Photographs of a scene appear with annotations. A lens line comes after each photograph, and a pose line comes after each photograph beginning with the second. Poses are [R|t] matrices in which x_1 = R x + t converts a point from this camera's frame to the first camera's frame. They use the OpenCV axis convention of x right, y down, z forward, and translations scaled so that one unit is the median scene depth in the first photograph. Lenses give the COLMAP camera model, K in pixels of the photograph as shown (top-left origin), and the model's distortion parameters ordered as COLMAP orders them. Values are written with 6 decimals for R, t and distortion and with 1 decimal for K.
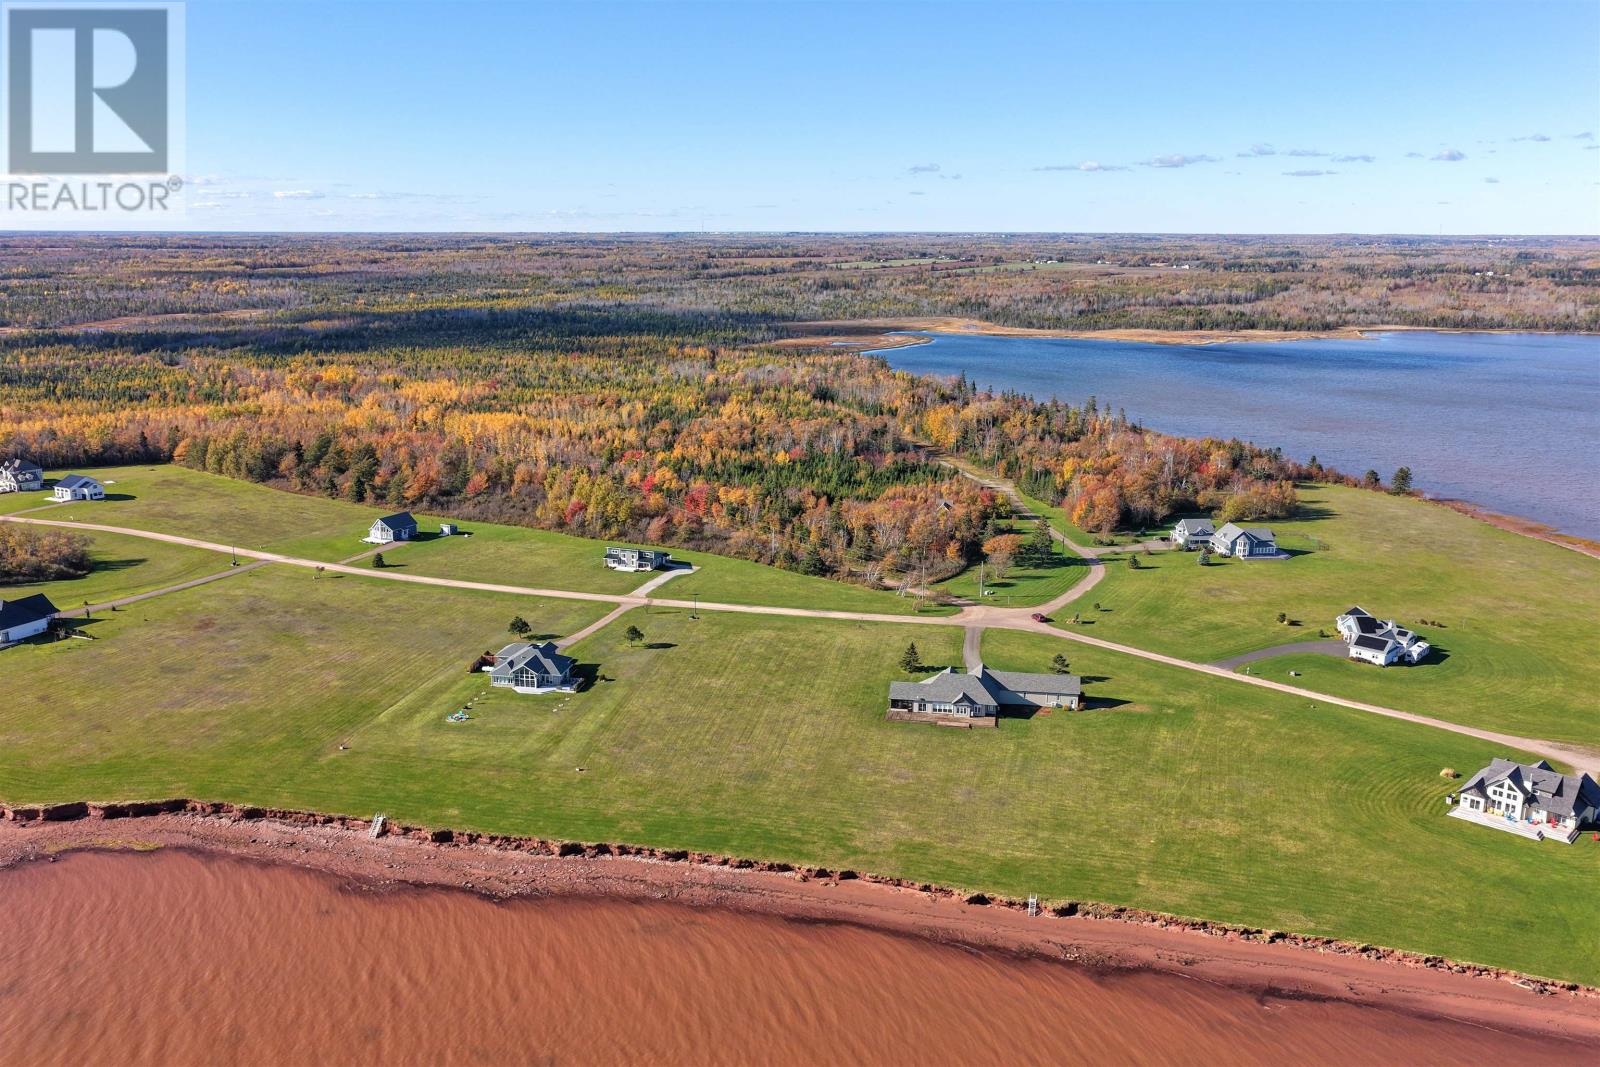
lens RADIAL K [[1324.5, 0, 800.0], [0, 1324.5, 533.5], [0, 0, 1]] dist [-0.017613, 0.045534]
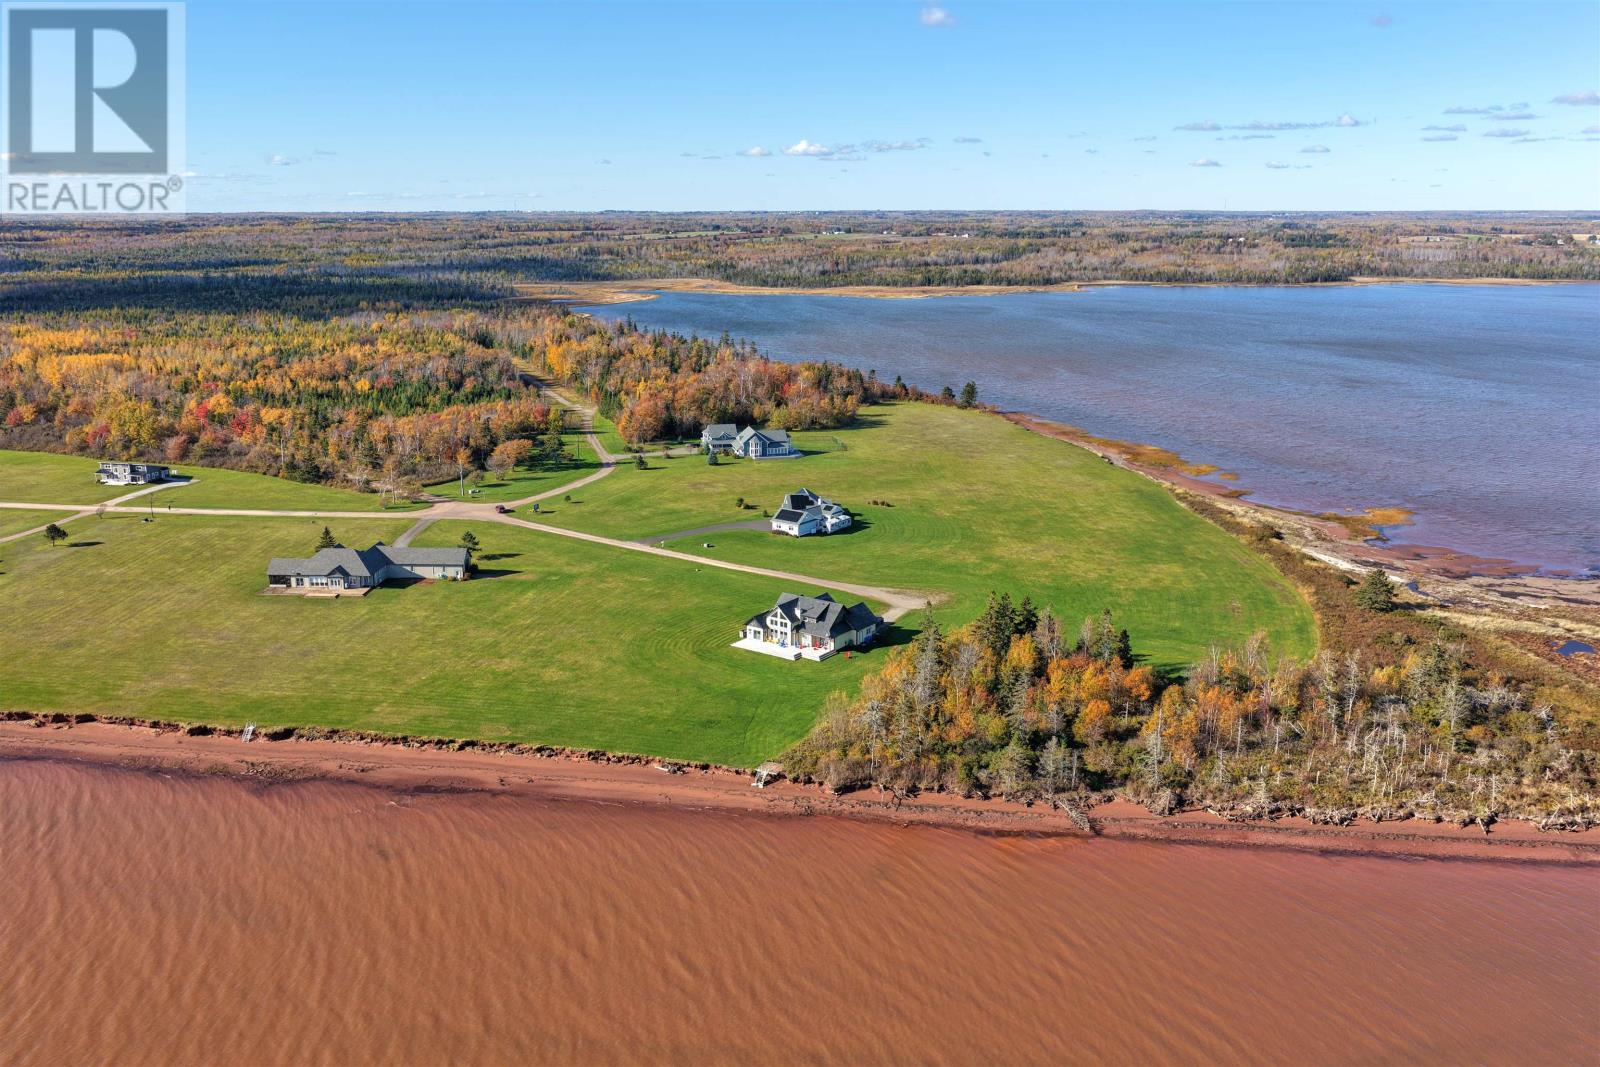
lens RADIAL K [[1324.5, 0, 800.0], [0, 1324.5, 533.5], [0, 0, 1]] dist [-0.017613, 0.045534]
pose [[0.991998, -0.033477, 0.121736, 0.269505], [0.031729, 0.999364, 0.016270, 0.069066], [-0.122203, -0.012277, 0.992429, -0.040223]]
